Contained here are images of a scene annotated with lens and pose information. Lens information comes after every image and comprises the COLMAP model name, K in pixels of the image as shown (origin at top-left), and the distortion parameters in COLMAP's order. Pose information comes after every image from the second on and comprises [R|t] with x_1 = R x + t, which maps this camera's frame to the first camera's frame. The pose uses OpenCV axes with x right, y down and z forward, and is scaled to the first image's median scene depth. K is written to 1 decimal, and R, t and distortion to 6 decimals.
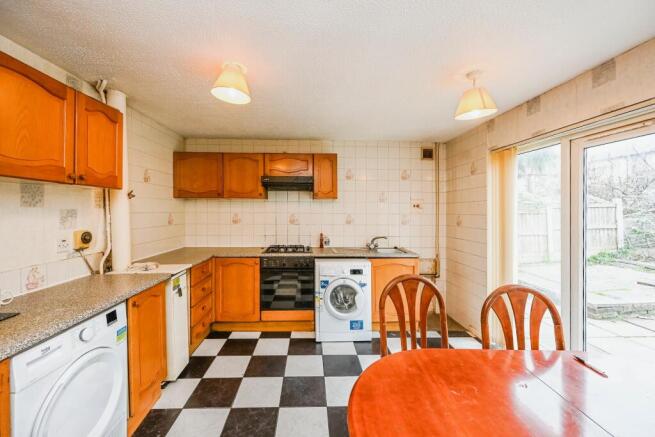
lens RADIAL K [[263.2, 0, 317.9], [0, 263.2, 212.1], [0, 0, 1]] dist [-0.004532, 0.000188]
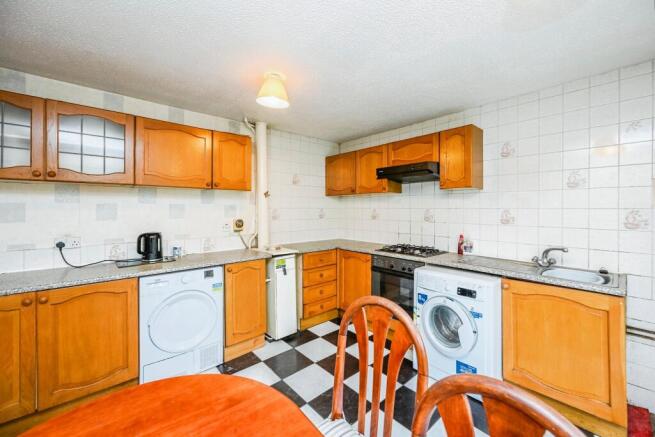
lens RADIAL K [[263.2, 0, 326.7], [0, 263.2, 212.6], [0, 0, 1]] dist [-0.004532, 0.000188]
pose [[0.638223, 0.006307, -0.769826, 0.407831], [-0.002279, 0.999978, 0.006303, 0.015320], [0.769848, -0.002268, 0.638223, 0.269518]]
